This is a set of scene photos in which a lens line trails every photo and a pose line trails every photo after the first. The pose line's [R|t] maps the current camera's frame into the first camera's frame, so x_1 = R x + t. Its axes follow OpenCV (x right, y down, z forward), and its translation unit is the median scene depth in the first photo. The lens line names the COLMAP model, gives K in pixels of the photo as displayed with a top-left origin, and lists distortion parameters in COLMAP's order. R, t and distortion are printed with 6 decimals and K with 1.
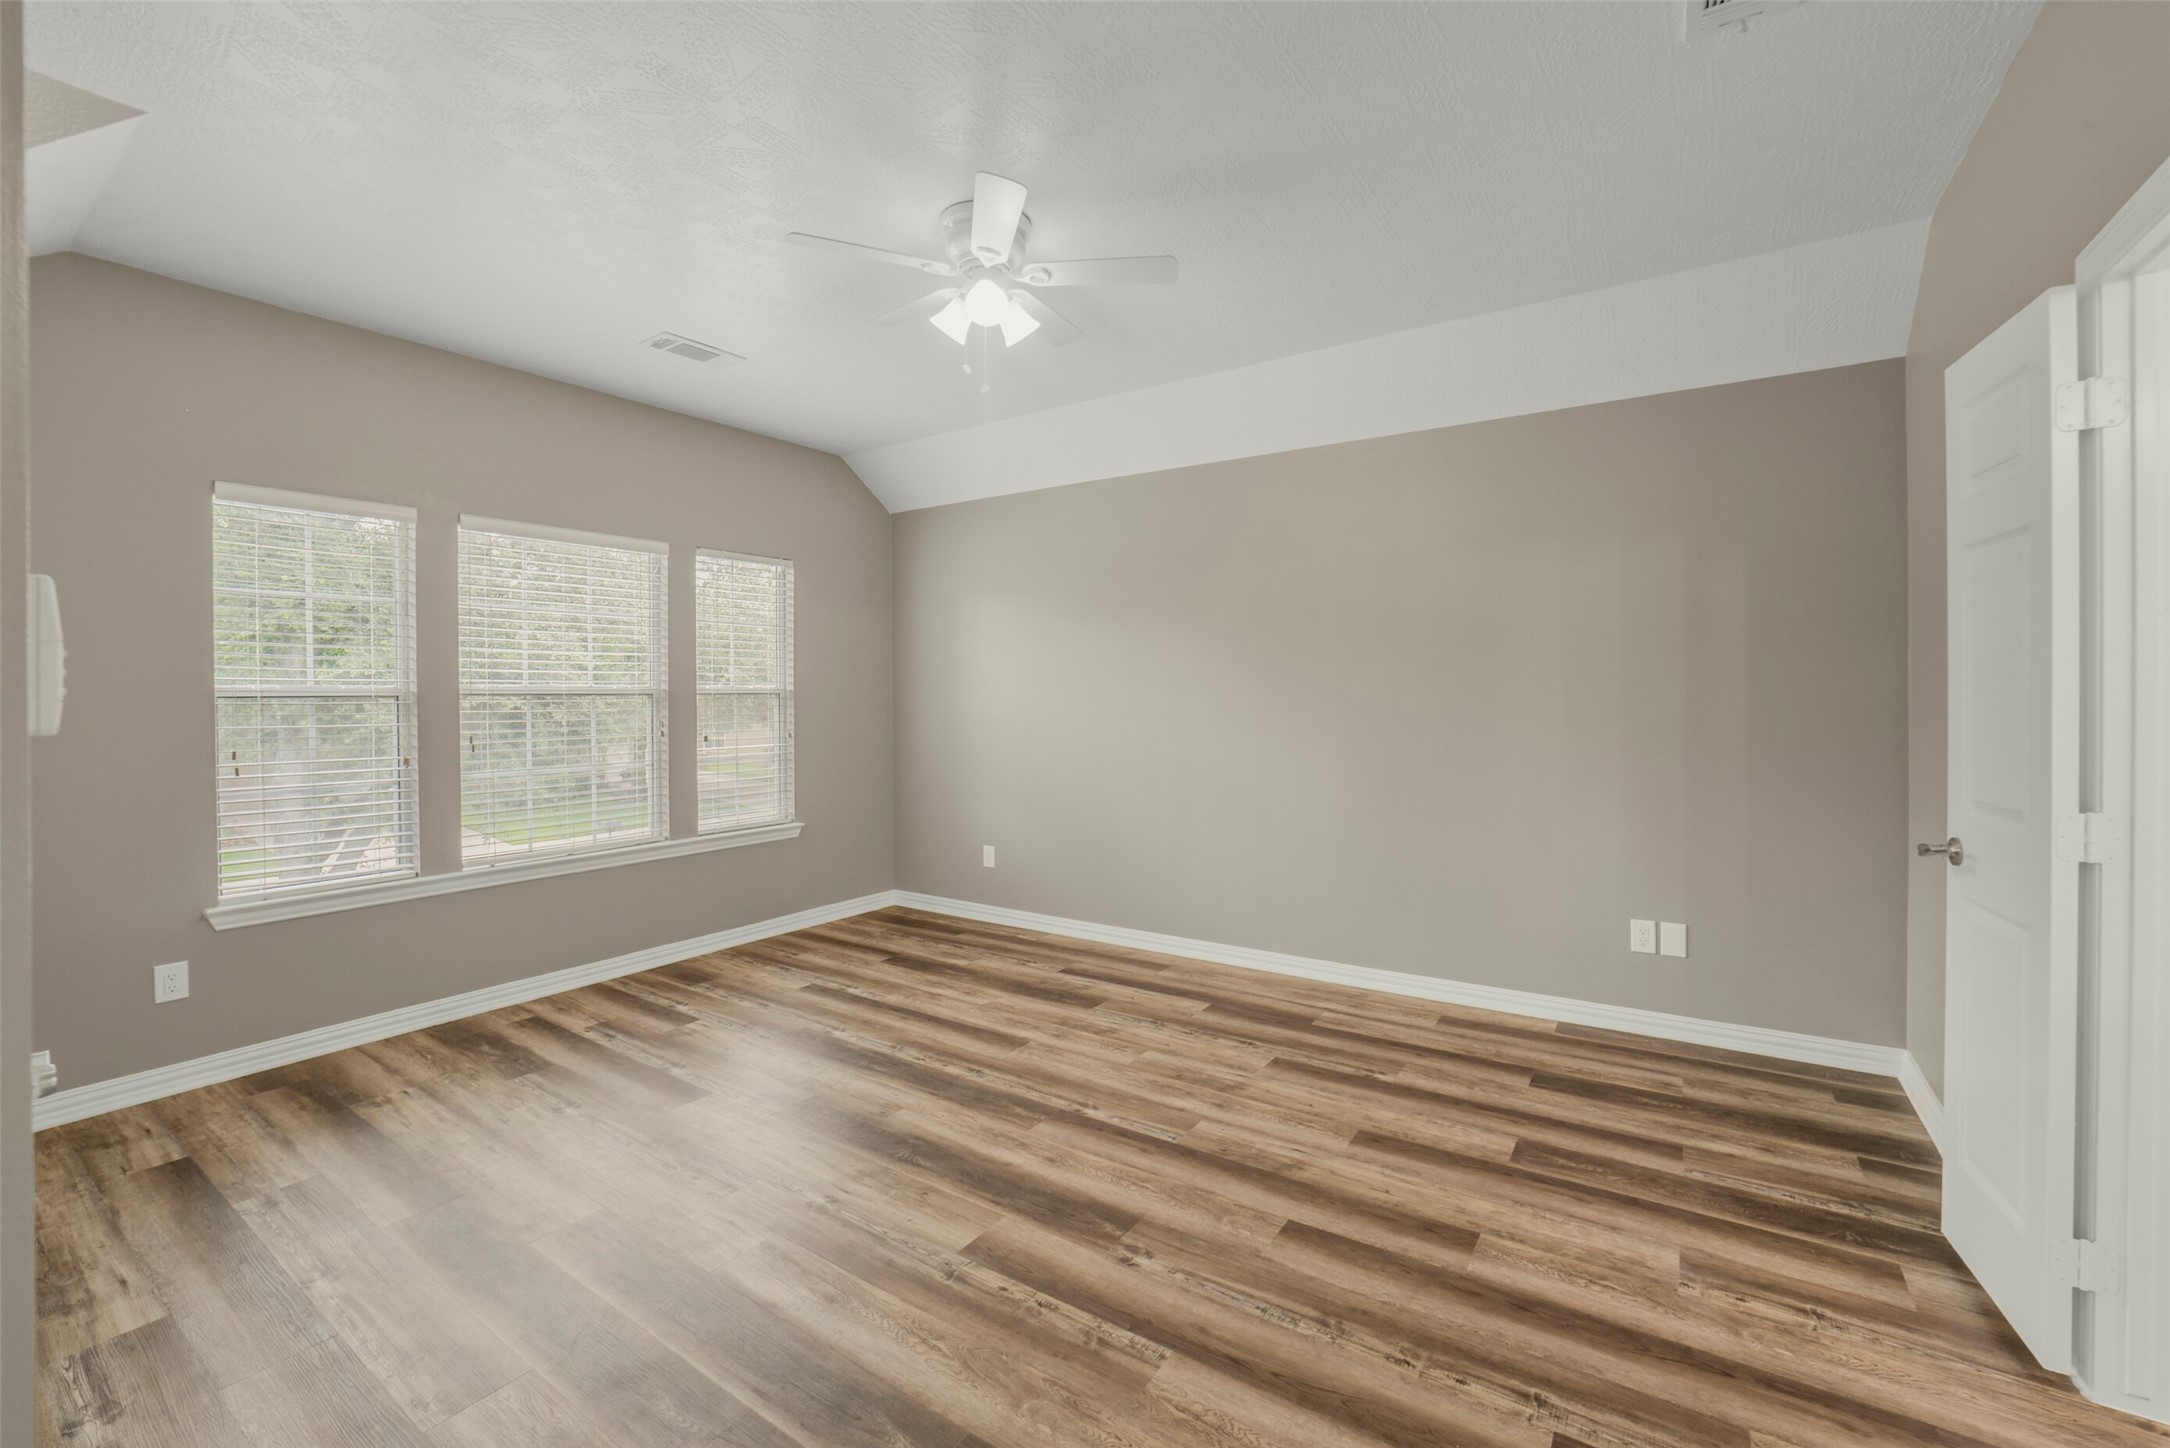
lens RADIAL K [[871.3, 0, 1087.5], [0, 871.3, 718.2], [0, 0, 1]] dist [-0.022654, 0.009590]
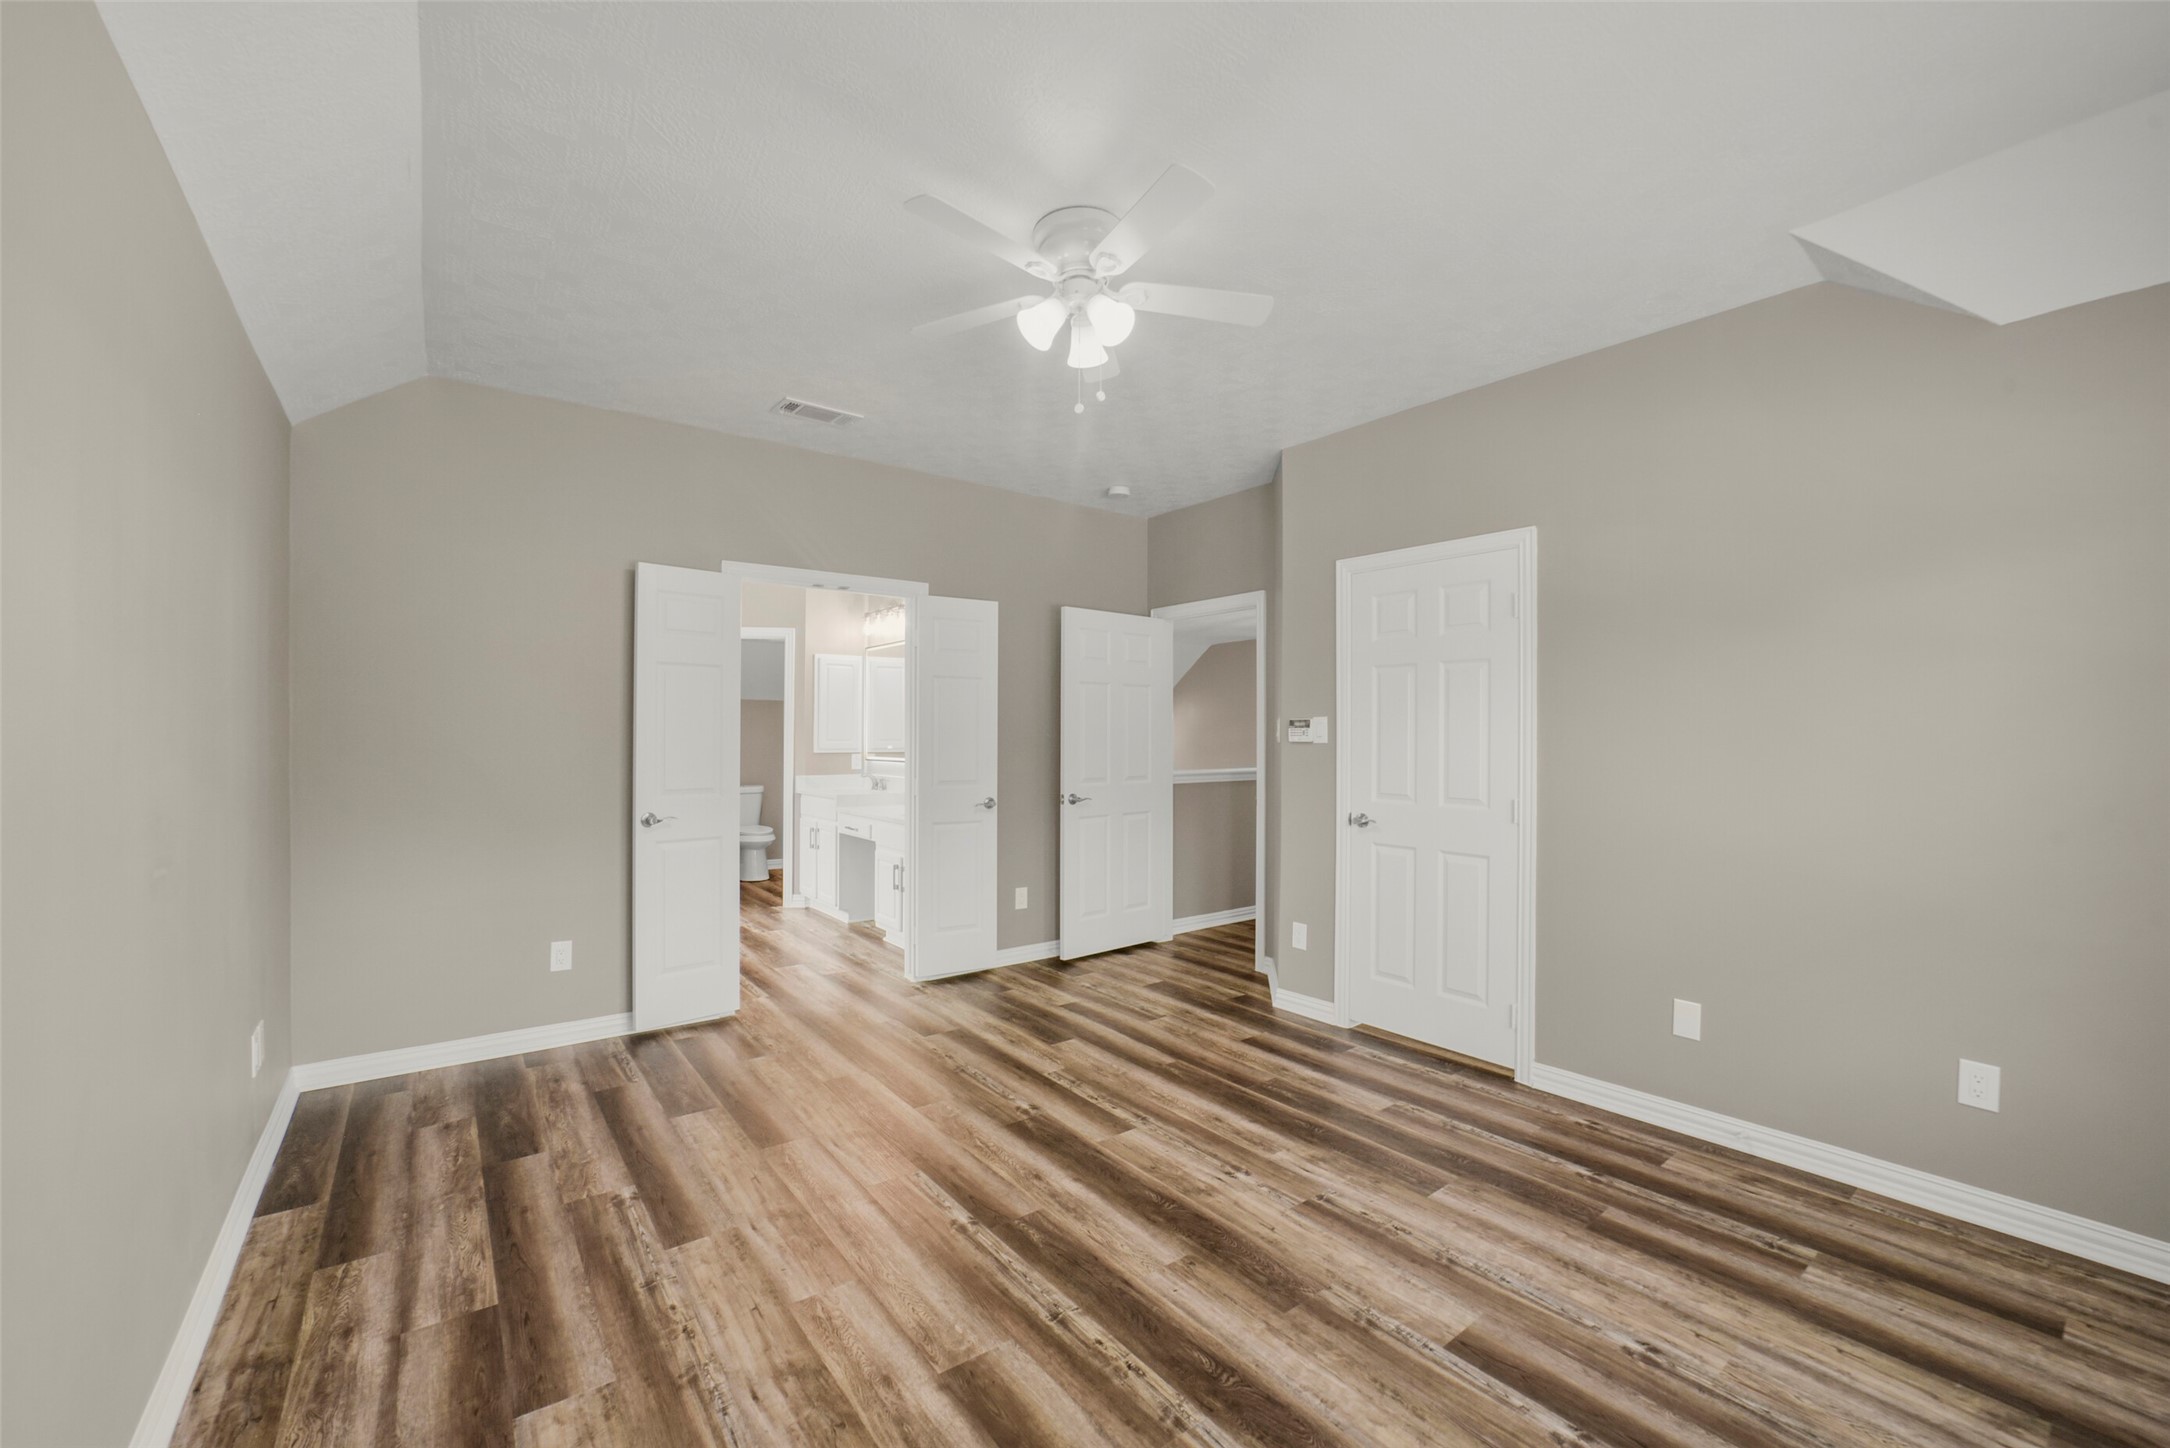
lens RADIAL K [[871.3, 0, 1087.5], [0, 871.3, 718.2], [0, 0, 1]] dist [-0.022654, 0.009590]
pose [[-0.948235, 0.010839, 0.317386, -0.404136], [0.012734, 0.999911, 0.003895, -0.063937], [-0.317315, 0.007735, -0.948289, 1.787781]]
